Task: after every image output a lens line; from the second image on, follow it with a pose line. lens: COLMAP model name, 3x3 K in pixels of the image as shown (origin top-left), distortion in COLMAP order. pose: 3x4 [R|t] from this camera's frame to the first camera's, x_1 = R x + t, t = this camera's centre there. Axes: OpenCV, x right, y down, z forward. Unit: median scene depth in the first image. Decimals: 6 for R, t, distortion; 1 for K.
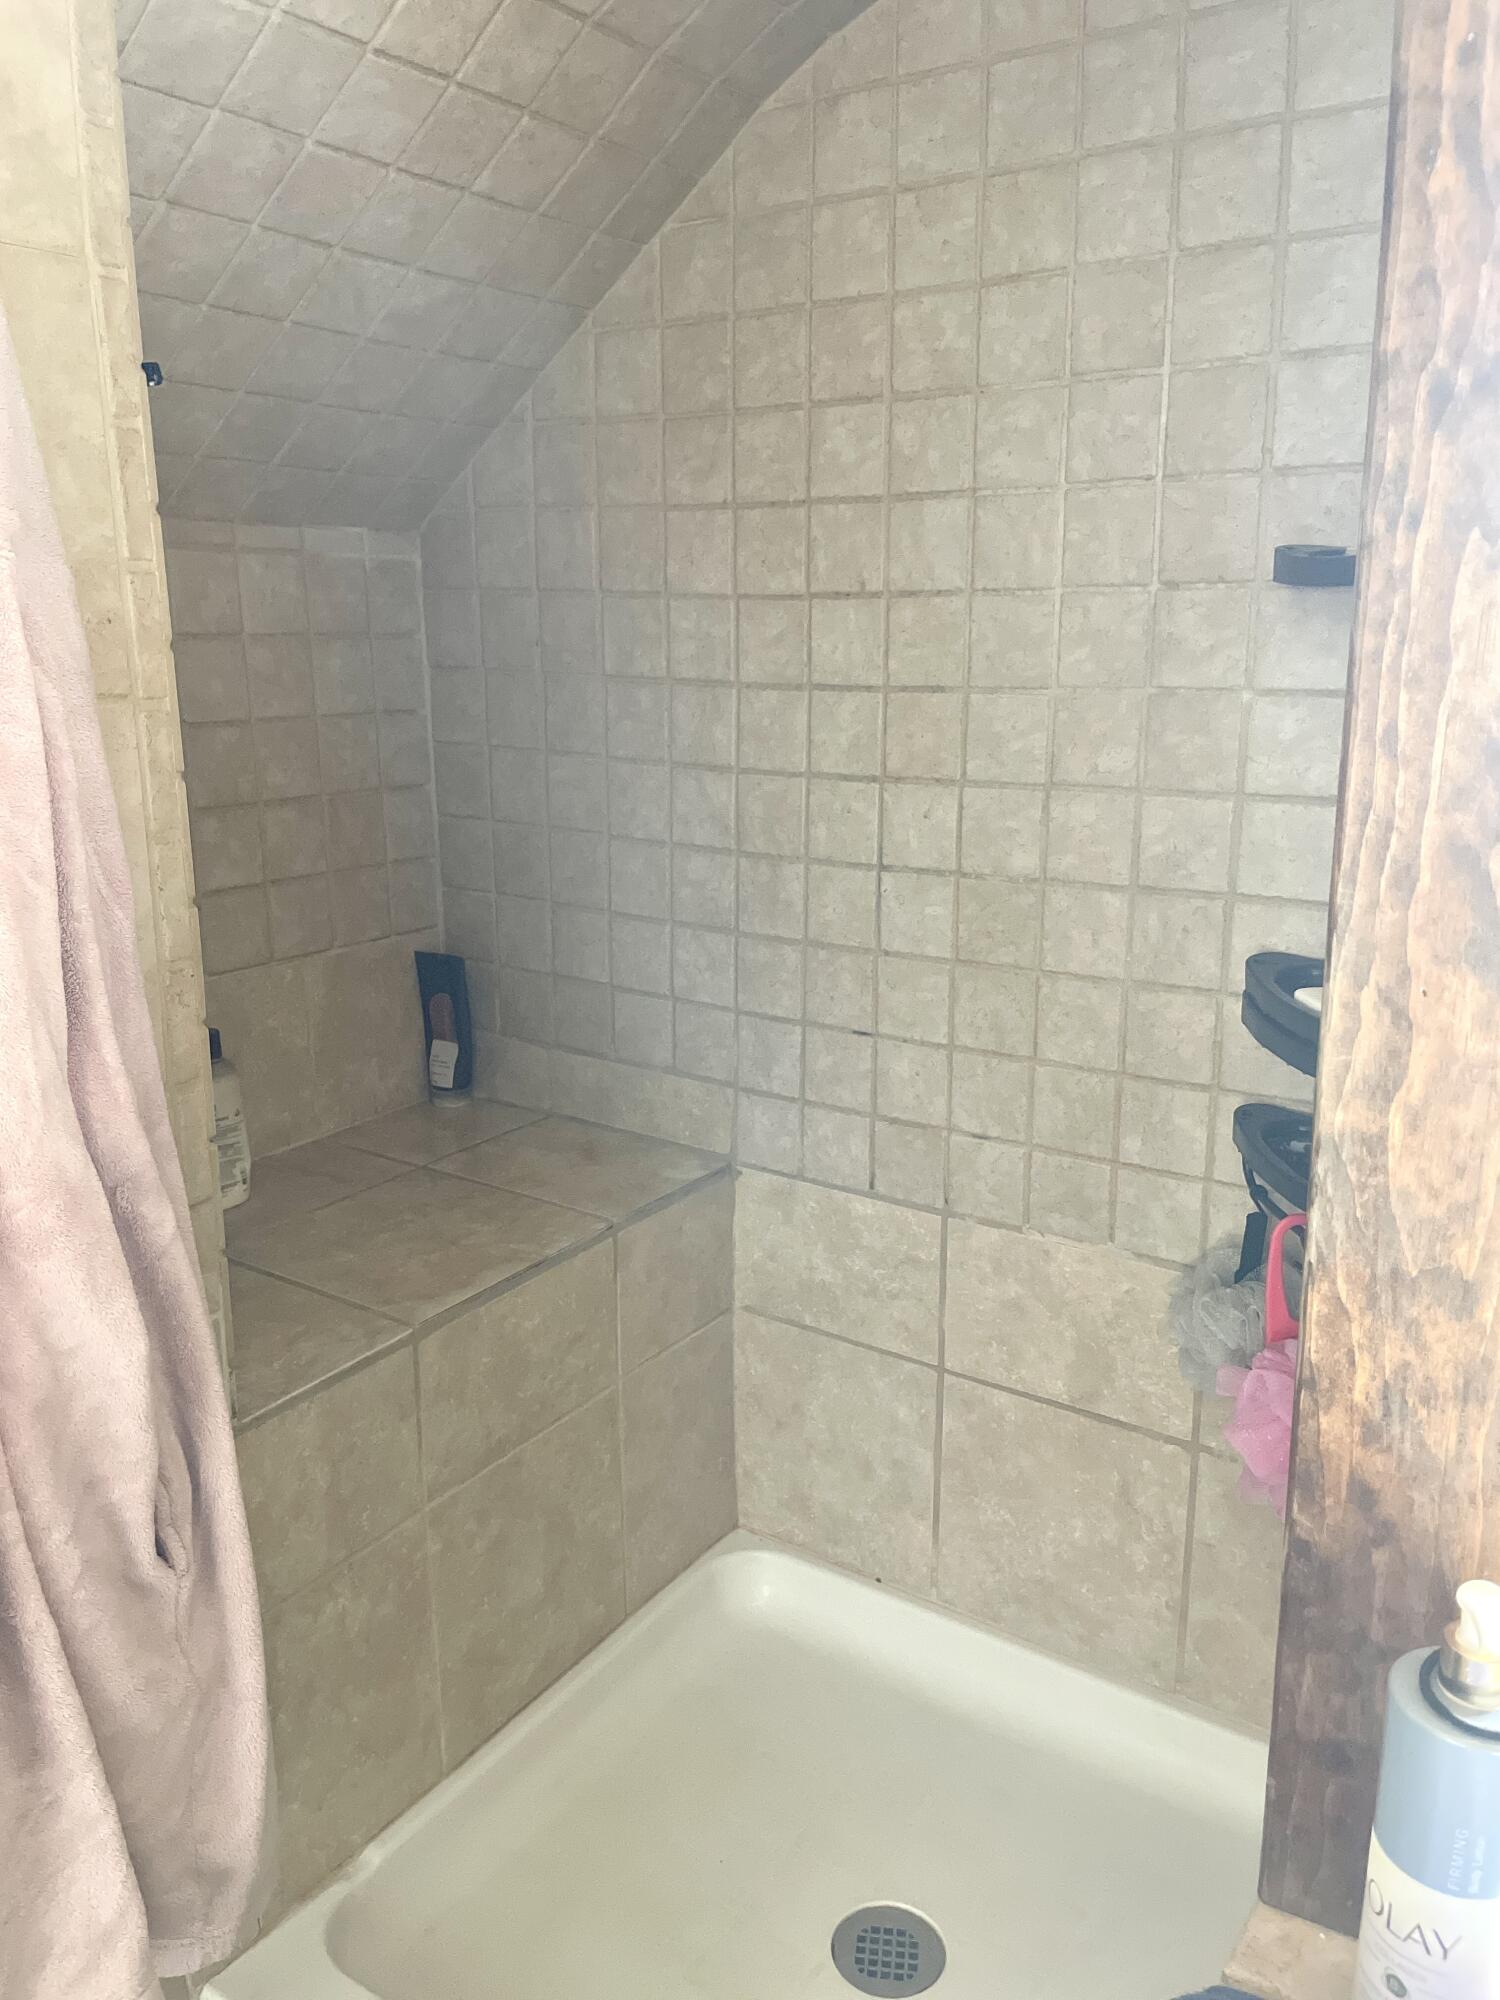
lens RADIAL K [[1522.2, 0, 750.0], [0, 1522.2, 1000.0], [0, 0, 1]] dist [0.060433, -0.084859]
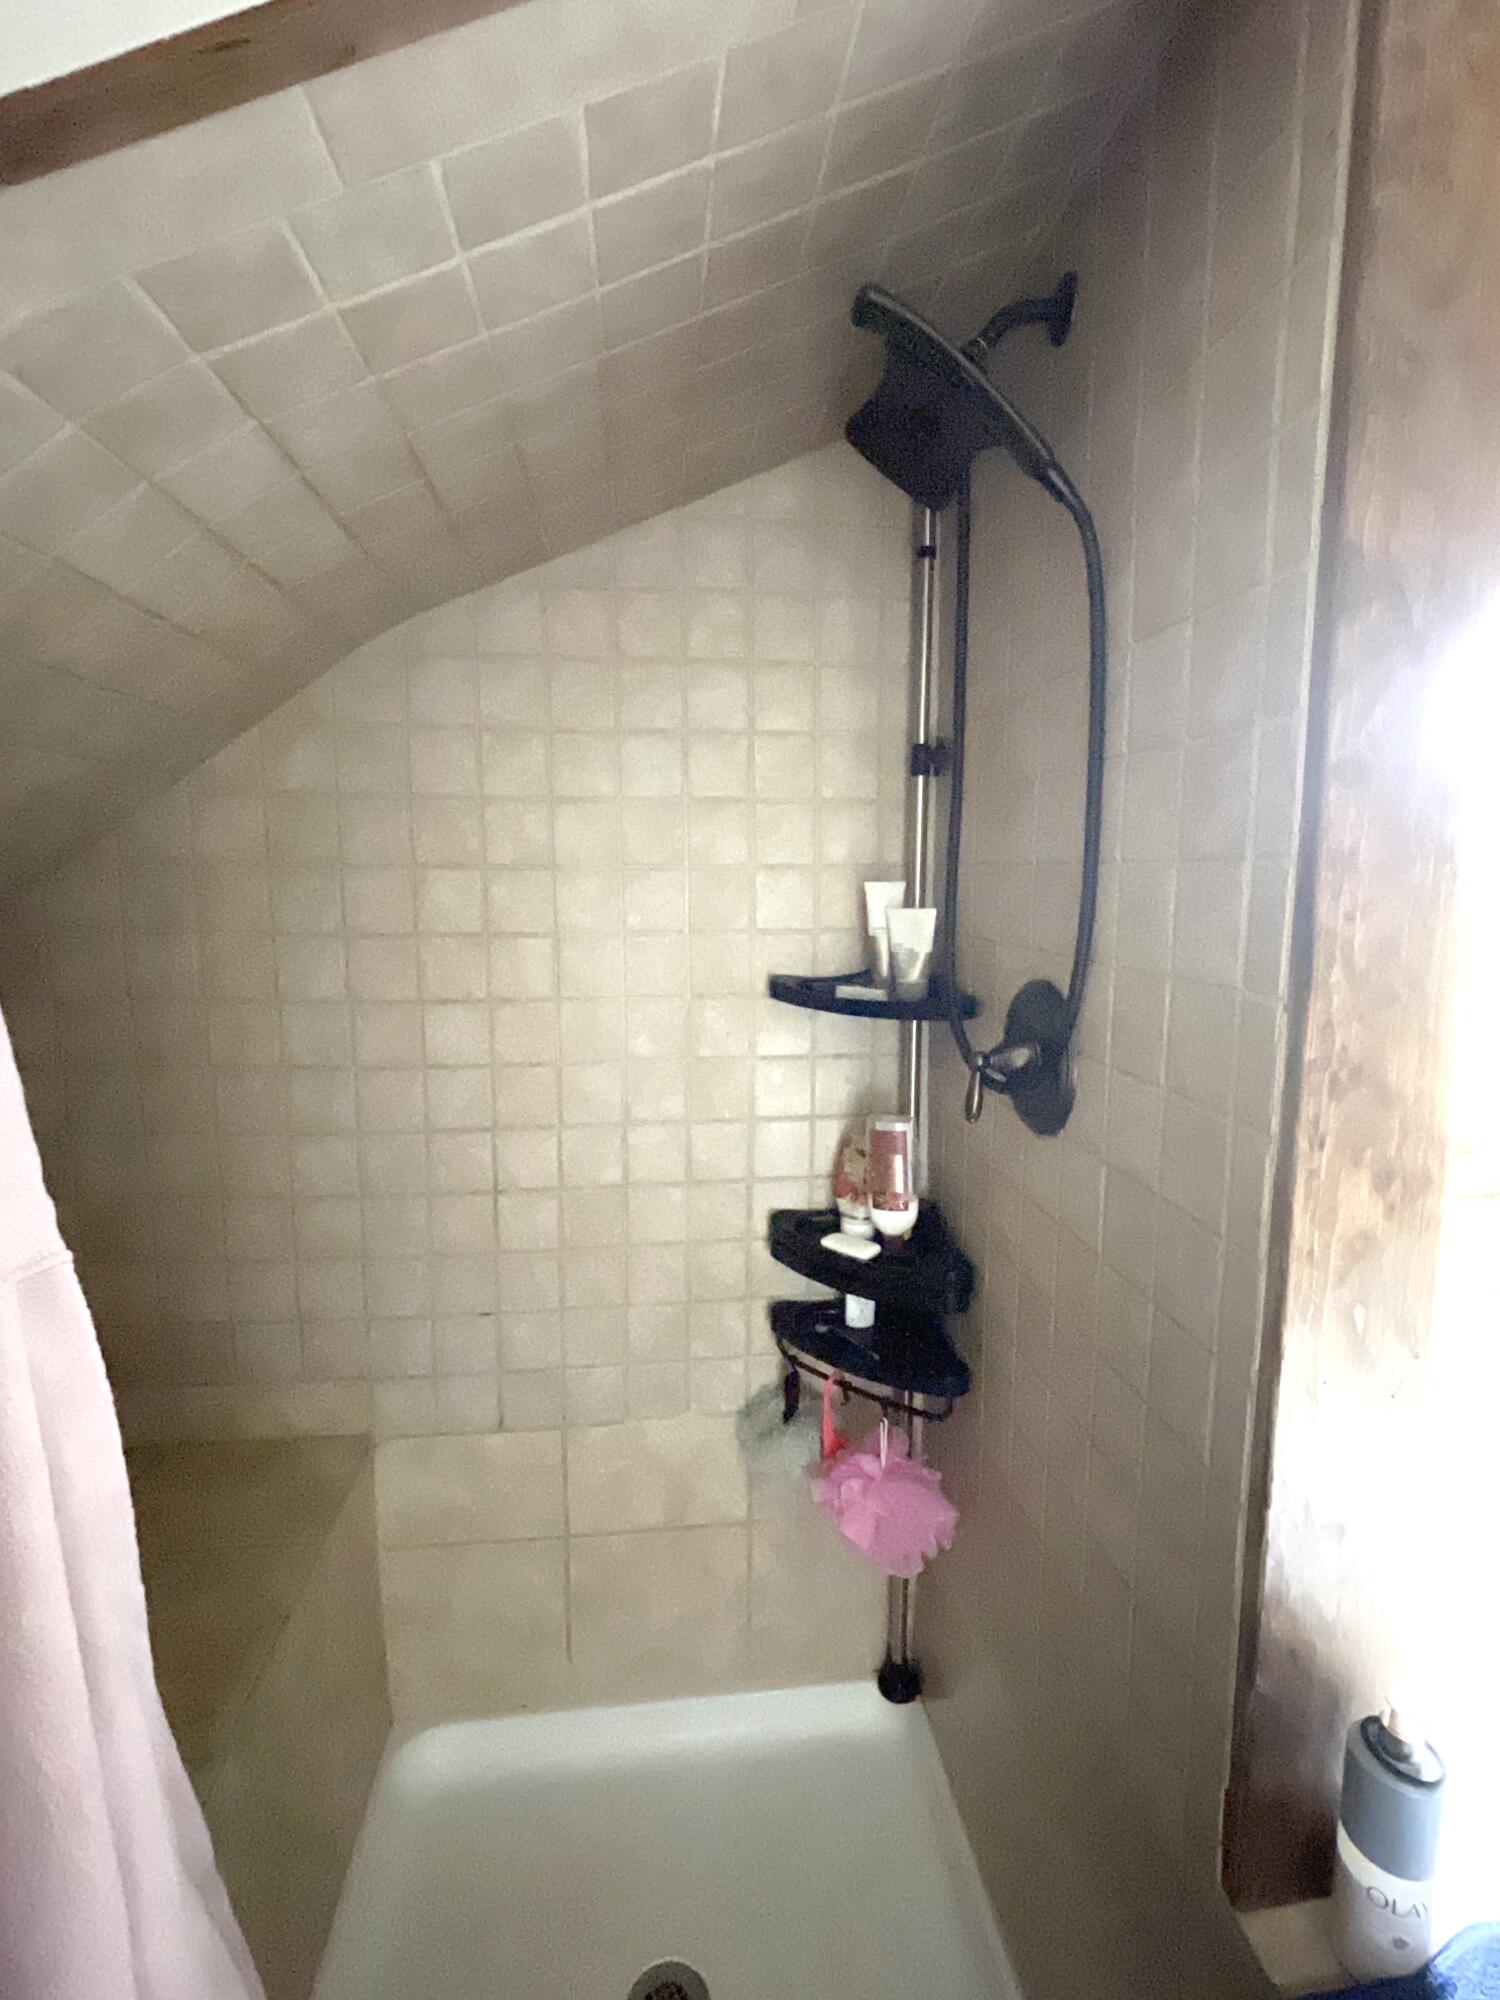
lens RADIAL K [[944.4, 0, 750.0], [0, 944.4, 1000.0], [0, 0, 1]] dist [-0.004135, -0.000720]
pose [[0.750256, -0.086979, 0.655401, -0.308510], [0.150725, 0.987706, -0.041460, -0.205155], [-0.643737, 0.129891, 0.754143, 0.214951]]
